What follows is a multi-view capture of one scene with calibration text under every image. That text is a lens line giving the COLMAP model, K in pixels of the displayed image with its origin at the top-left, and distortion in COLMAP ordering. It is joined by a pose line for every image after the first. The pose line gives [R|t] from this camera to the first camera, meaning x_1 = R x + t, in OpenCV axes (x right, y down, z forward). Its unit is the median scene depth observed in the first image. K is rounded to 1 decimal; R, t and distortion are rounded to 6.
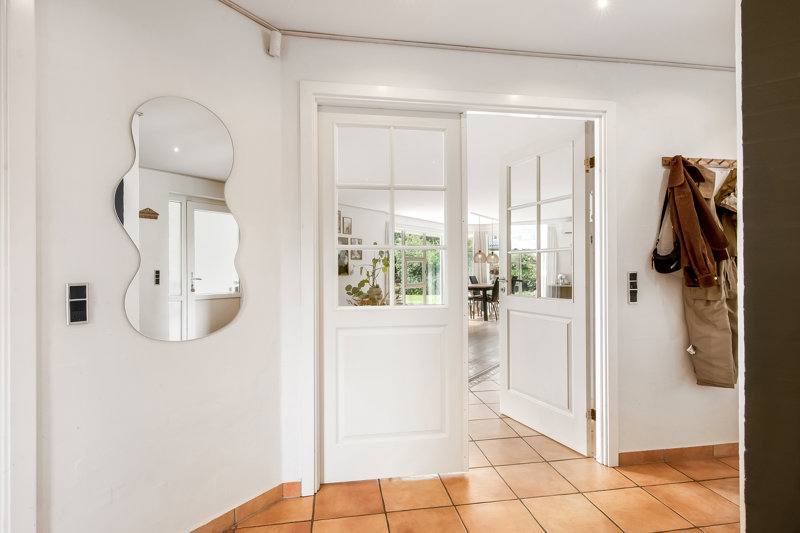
lens RADIAL K [[403.3, 0, 399.4], [0, 403.3, 266.4], [0, 0, 1]] dist [0.006119, -0.000249]
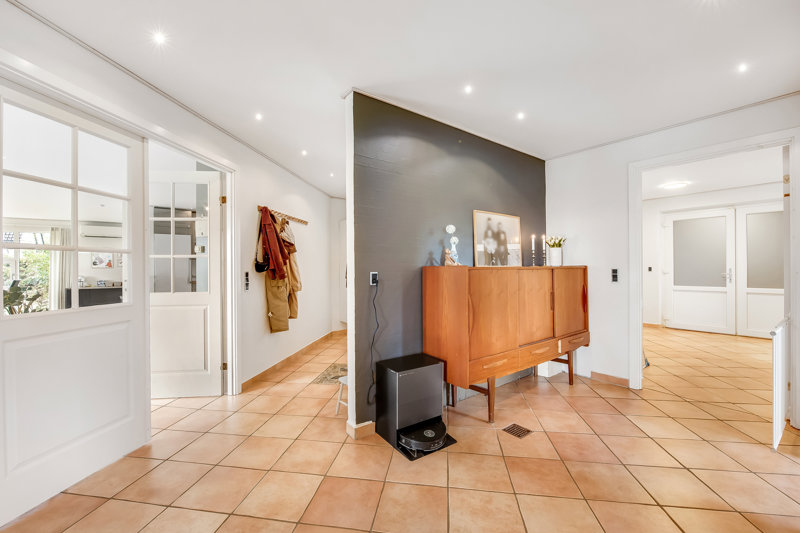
lens RADIAL K [[324.3, 0, 400.0], [0, 324.3, 264.4], [0, 0, 1]] dist [0.000741, -0.000946]
pose [[0.292908, 0.013643, 0.956043, -0.511777], [0.001678, 0.999889, -0.014782, 0.004030], [-0.956139, 0.005934, 0.292852, 0.011880]]
